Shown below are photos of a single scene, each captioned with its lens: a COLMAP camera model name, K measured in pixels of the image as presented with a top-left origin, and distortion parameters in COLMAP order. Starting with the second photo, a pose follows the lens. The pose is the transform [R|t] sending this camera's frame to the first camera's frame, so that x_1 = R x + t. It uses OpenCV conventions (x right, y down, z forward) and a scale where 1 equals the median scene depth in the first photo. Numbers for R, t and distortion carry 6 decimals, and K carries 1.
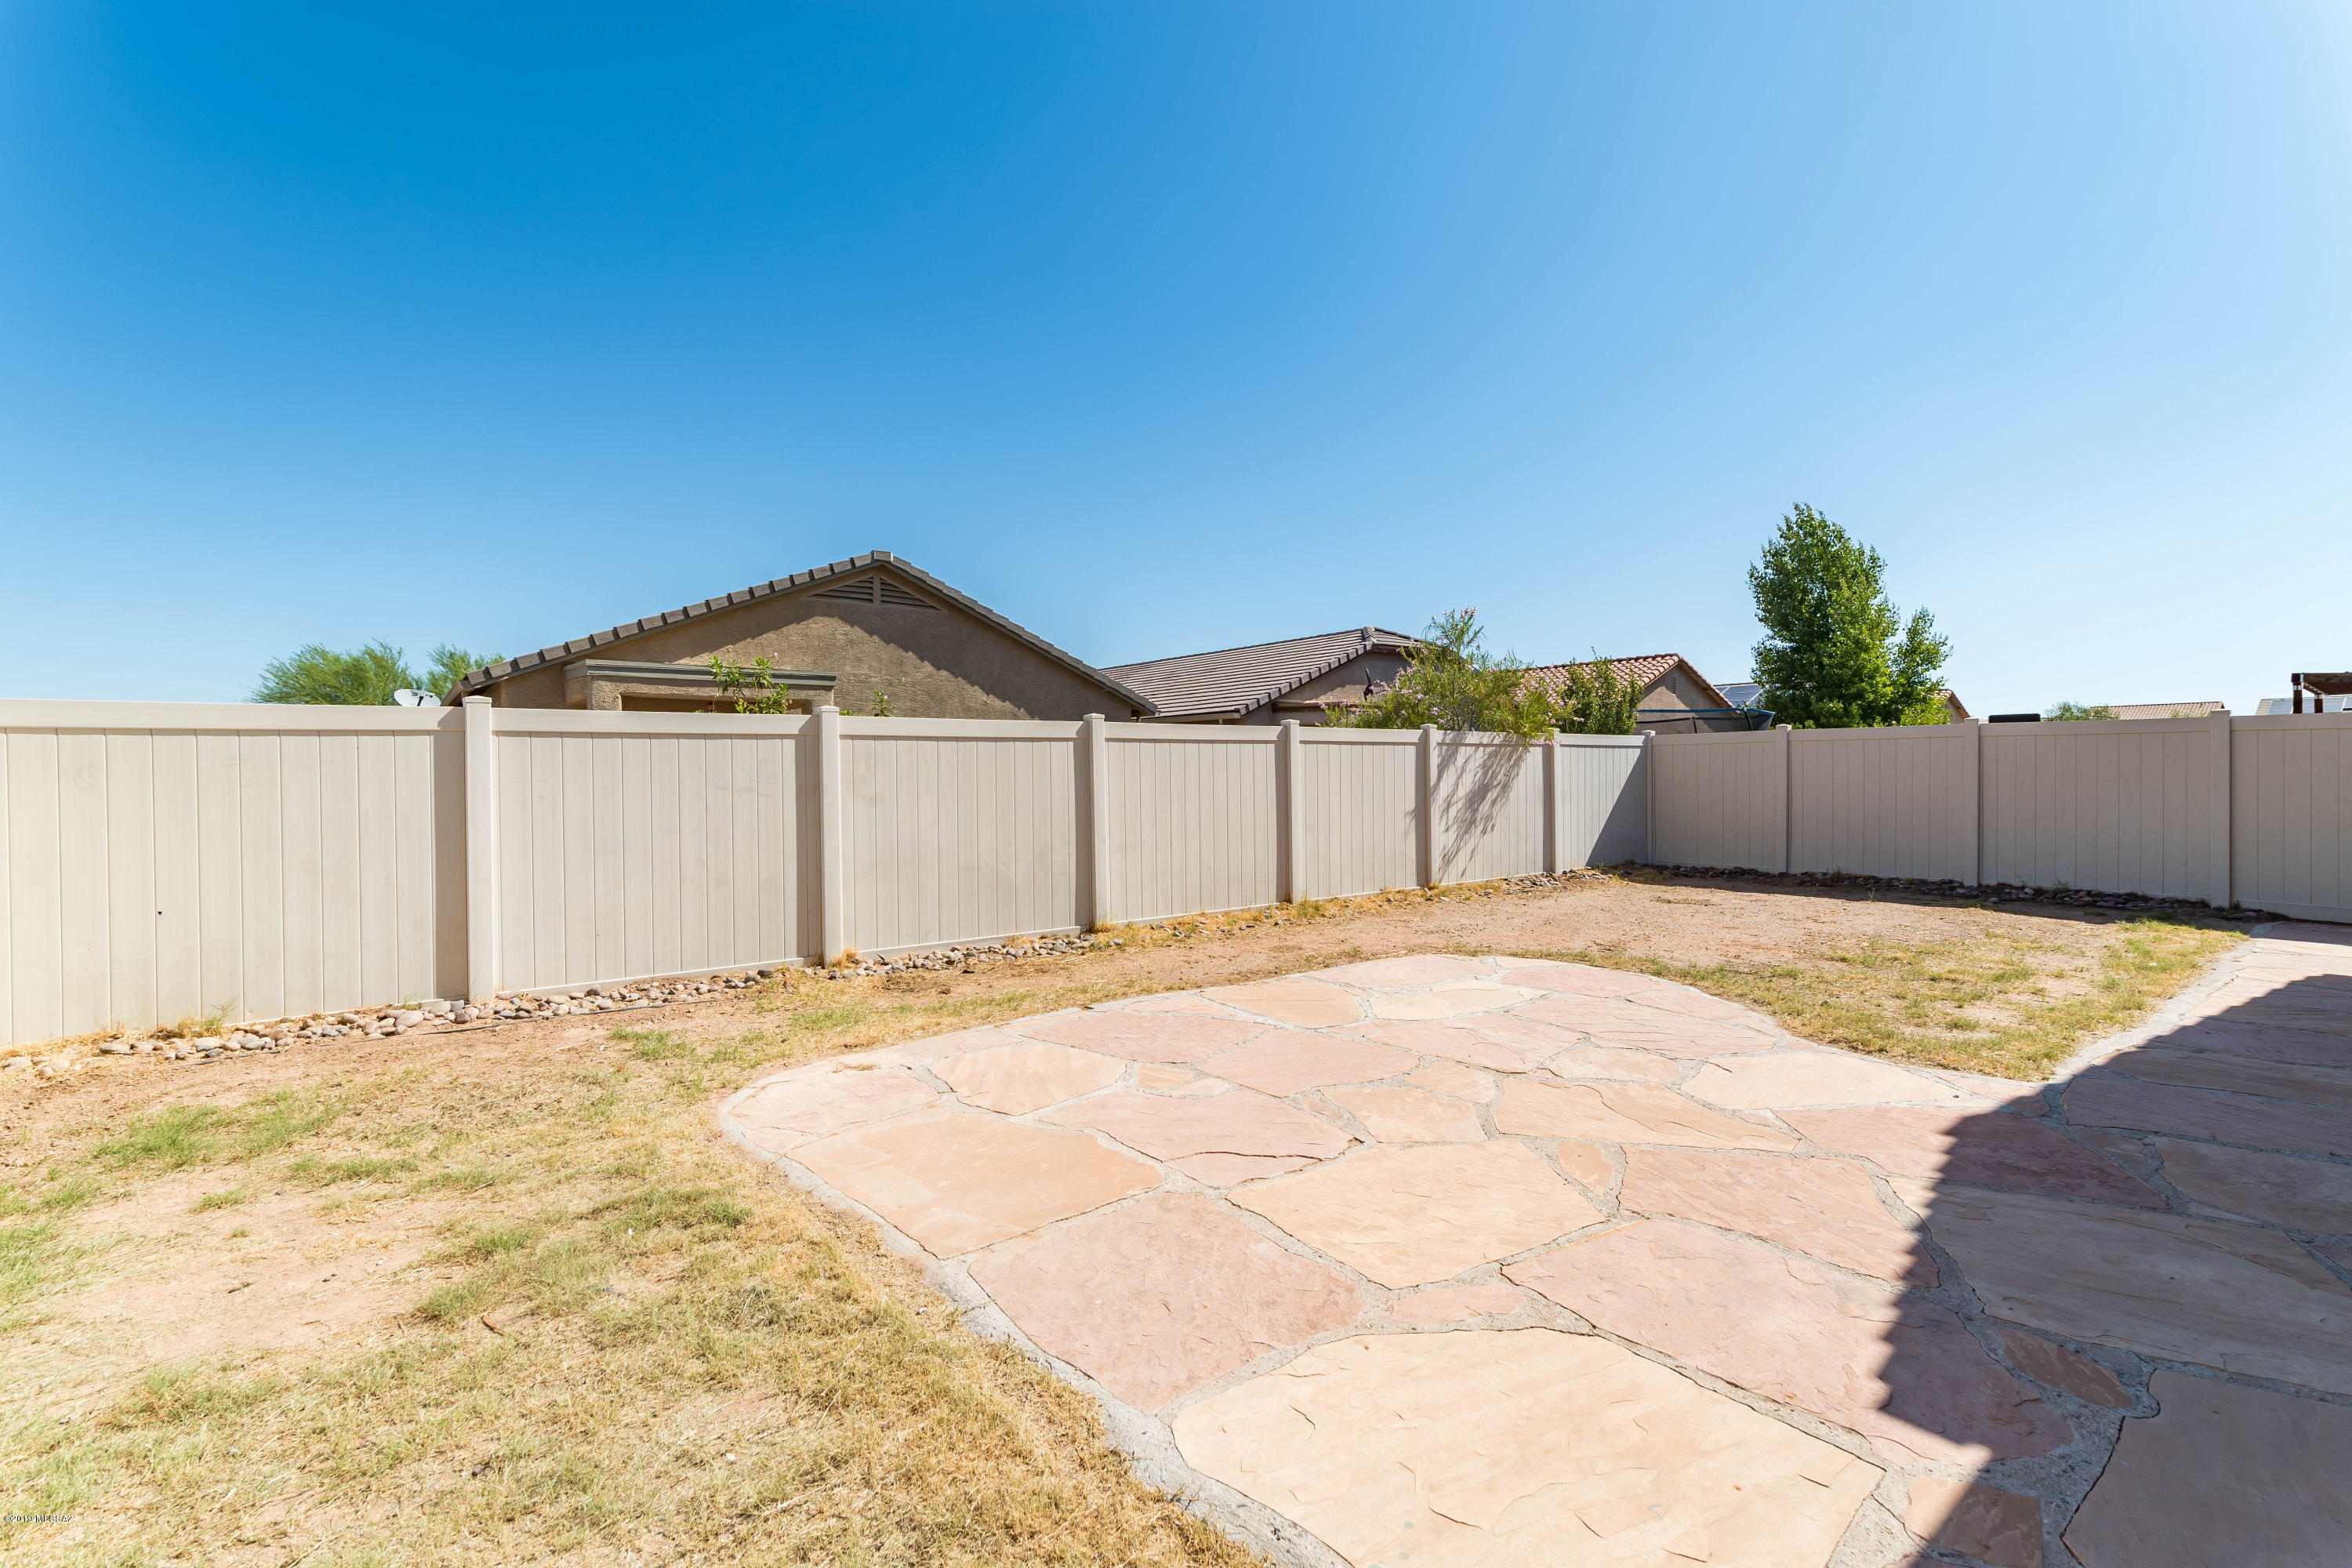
lens RADIAL K [[1023.7, 0, 1181.9], [0, 1023.7, 795.6], [0, 0, 1]] dist [-0.004014, 0.000832]
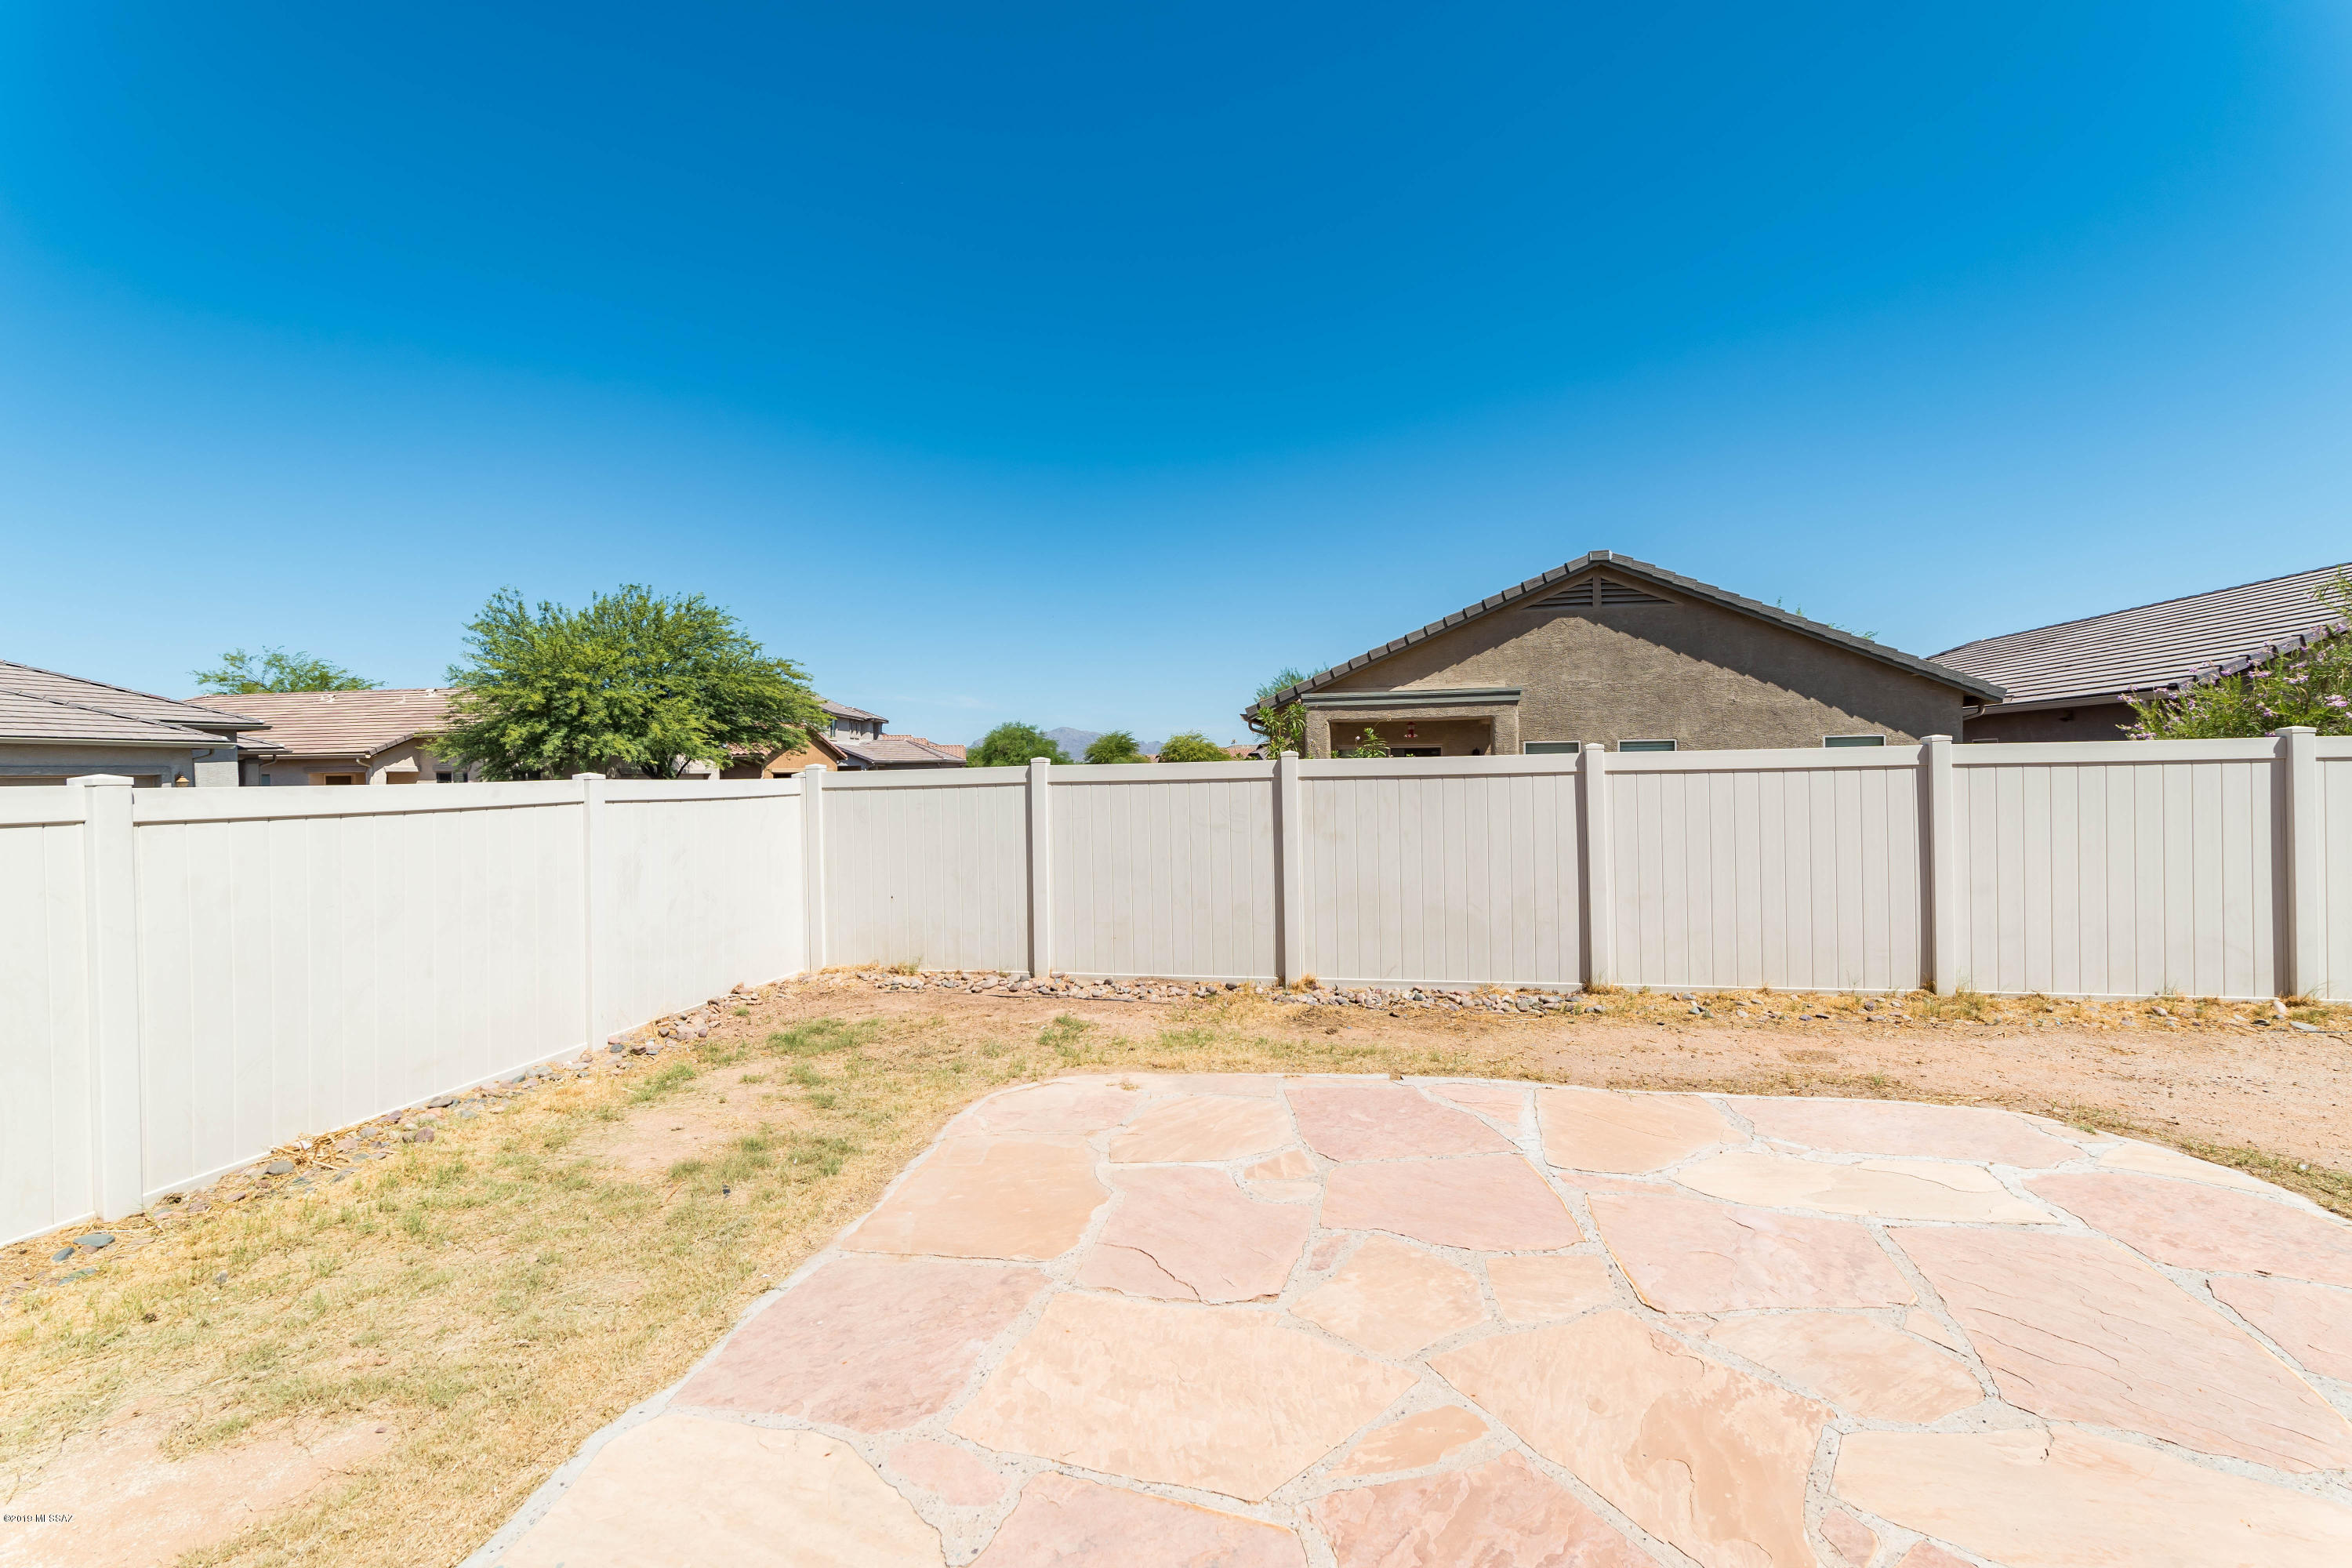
lens RADIAL K [[1023.7, 0, 1184.3], [0, 1023.7, 779.2], [0, 0, 1]] dist [-0.004014, 0.000832]
pose [[0.655516, 0.001375, -0.755180, 0.356690], [-0.003460, 0.999993, -0.001183, -0.048253], [0.755173, 0.003388, 0.655517, 0.167806]]
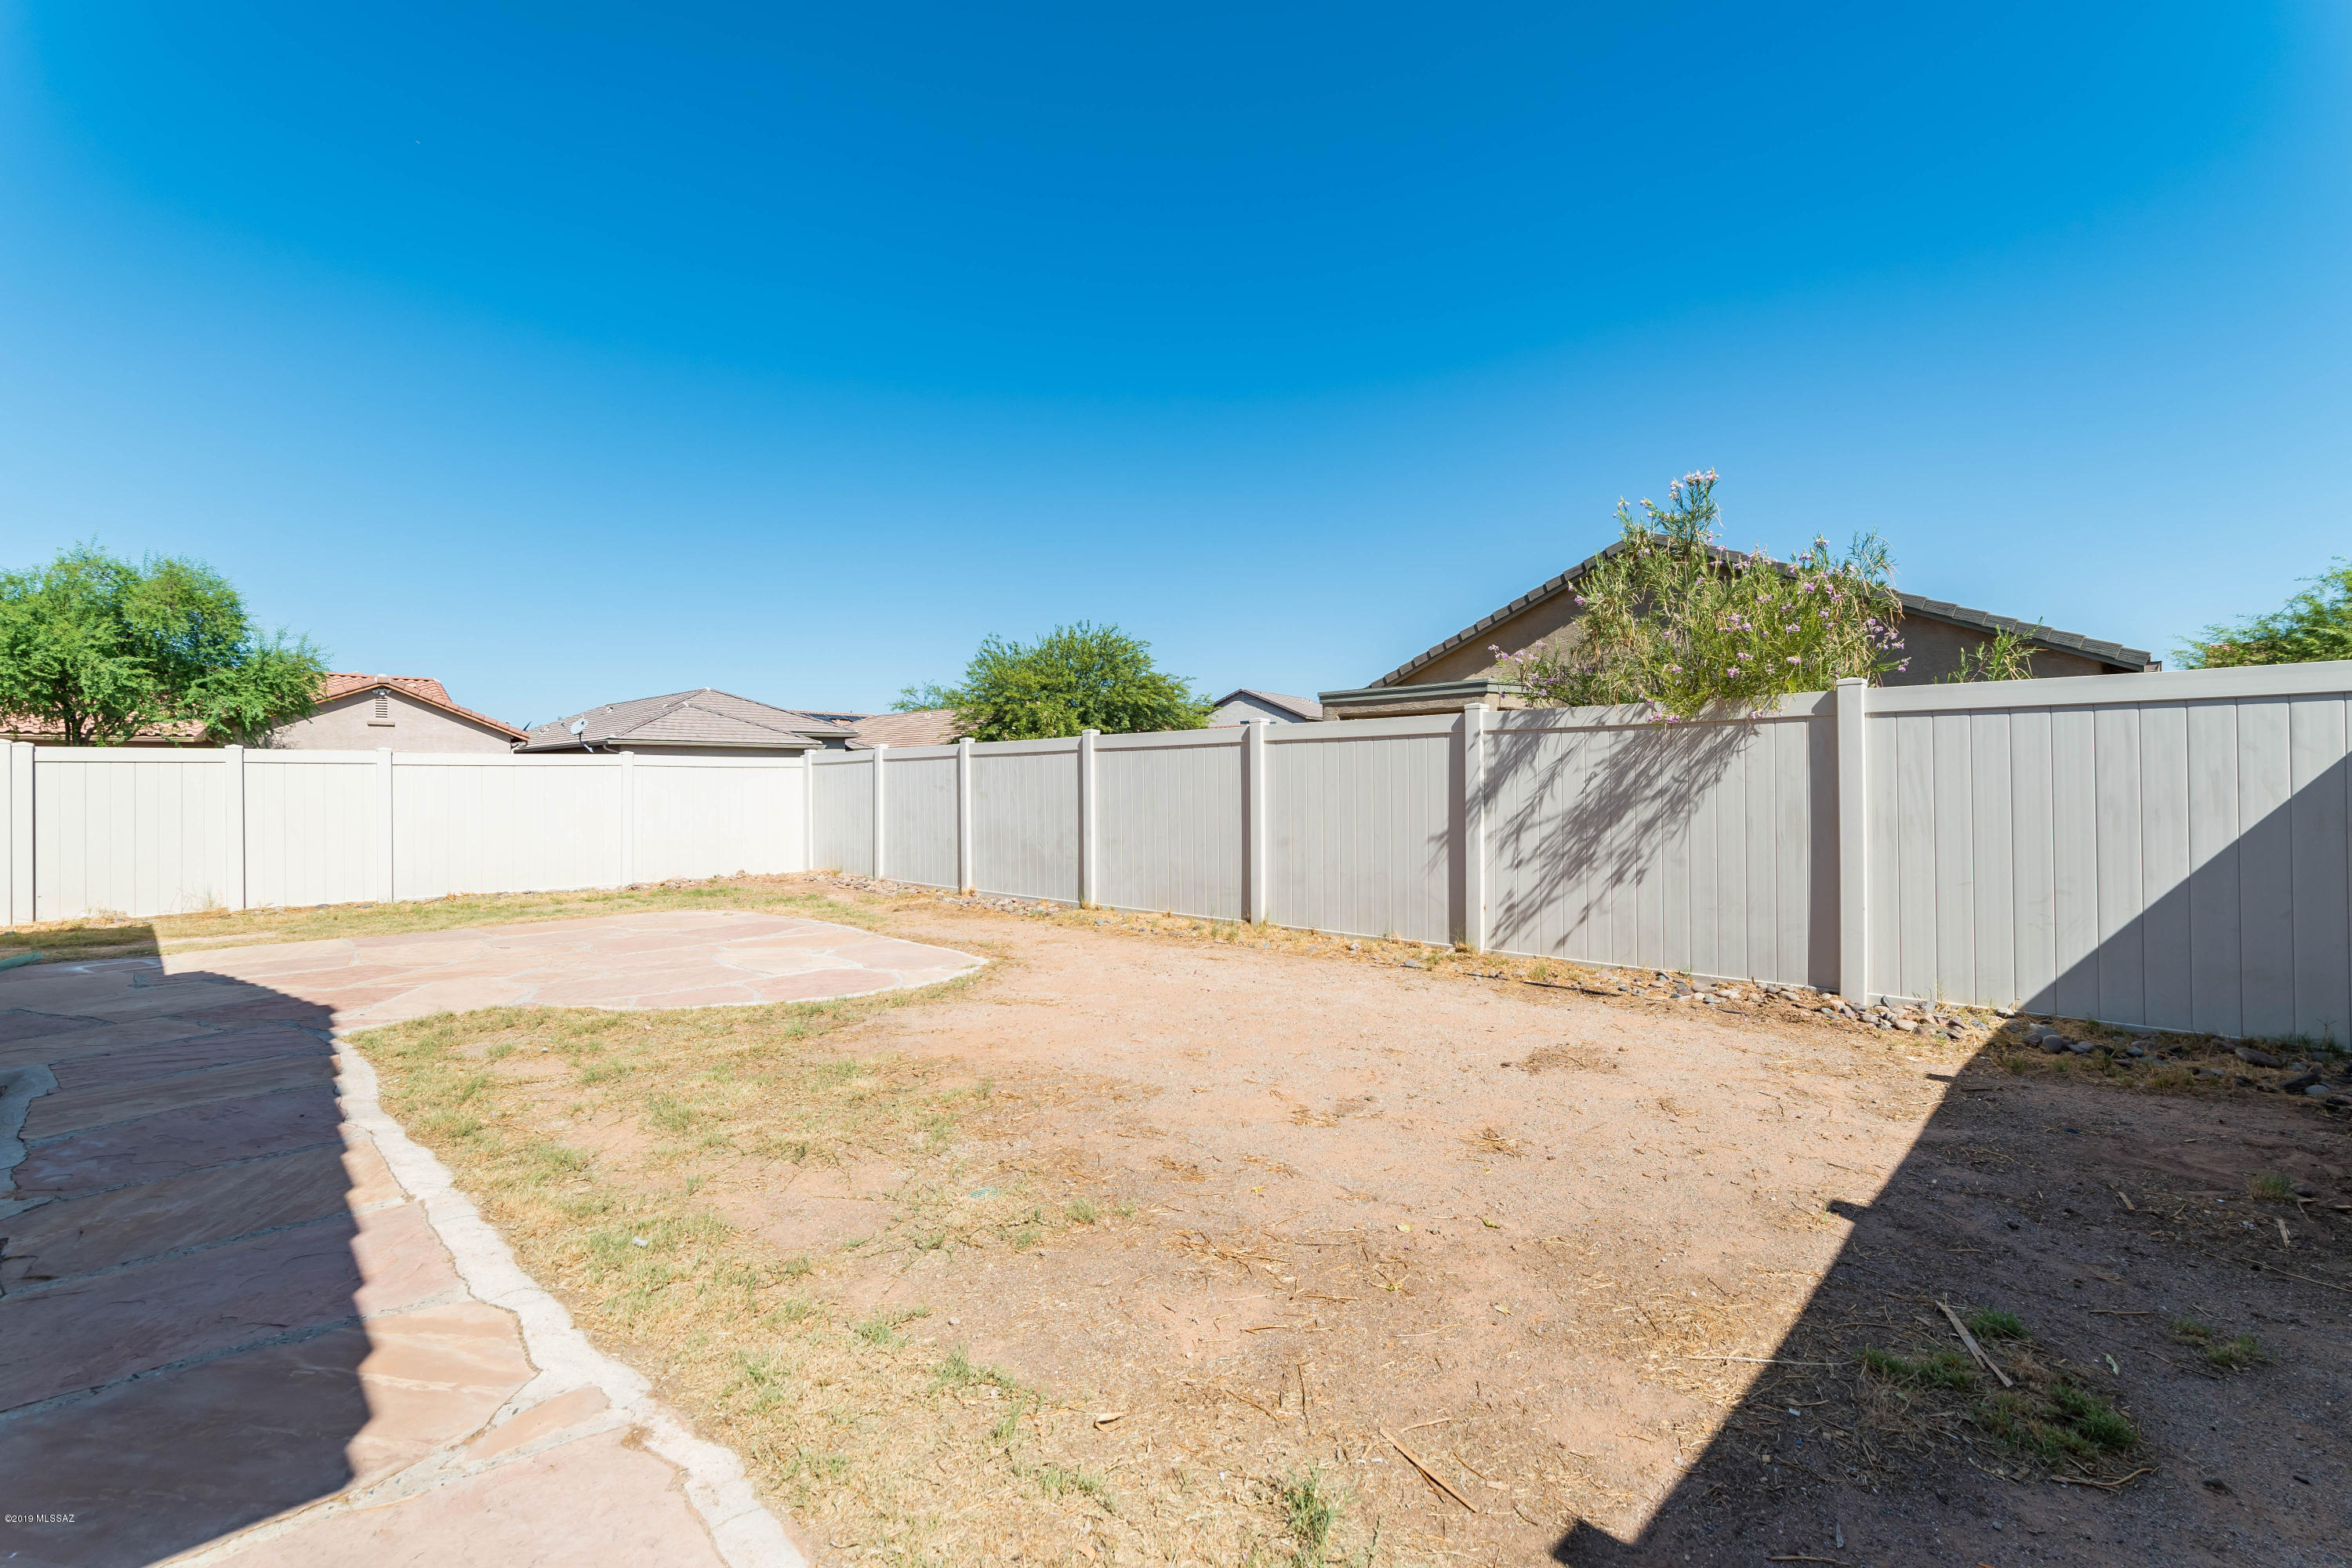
lens RADIAL K [[1023.7, 0, 1175.8], [0, 1023.7, 769.9], [0, 0, 1]] dist [-0.004014, 0.000832]
pose [[0.133203, 0.002584, -0.991085, 1.175131], [-0.001436, 0.999996, 0.002414, -0.038233], [0.991088, 0.001102, 0.133206, 0.969654]]
